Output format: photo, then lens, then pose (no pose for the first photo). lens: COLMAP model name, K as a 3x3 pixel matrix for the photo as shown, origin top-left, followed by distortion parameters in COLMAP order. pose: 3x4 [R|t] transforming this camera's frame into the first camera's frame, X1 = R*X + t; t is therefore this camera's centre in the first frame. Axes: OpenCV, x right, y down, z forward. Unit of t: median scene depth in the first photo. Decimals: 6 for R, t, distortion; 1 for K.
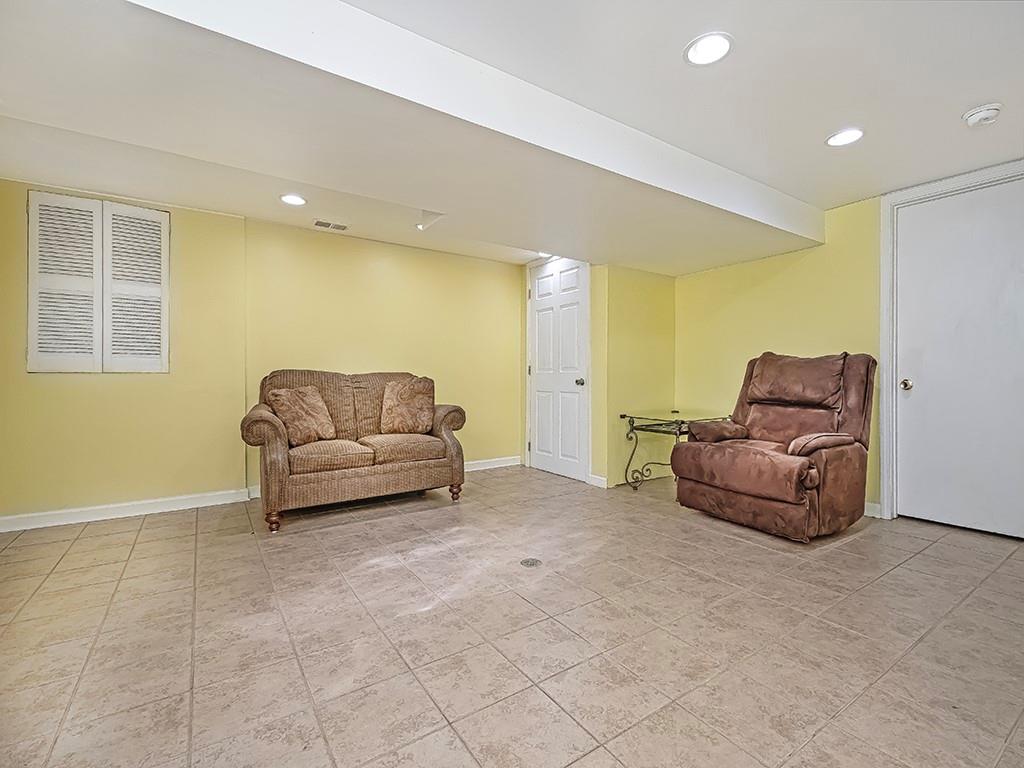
lens RADIAL K [[453.8, 0, 522.1], [0, 453.8, 377.8], [0, 0, 1]] dist [0.005517, -0.001113]
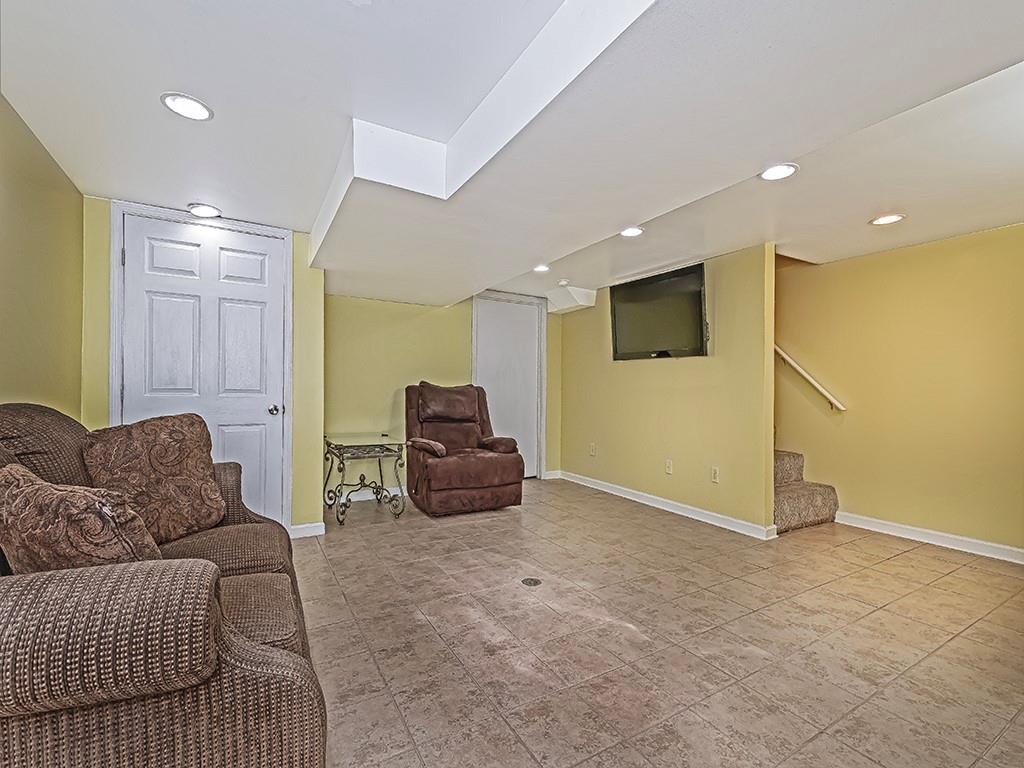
lens RADIAL K [[453.8, 0, 522.8], [0, 453.8, 391.0], [0, 0, 1]] dist [0.005517, -0.001113]
pose [[0.075252, -0.000524, 0.997164, -1.094885], [-0.010369, 0.999945, 0.001308, -0.050107], [-0.997111, -0.010438, 0.075242, 0.975052]]
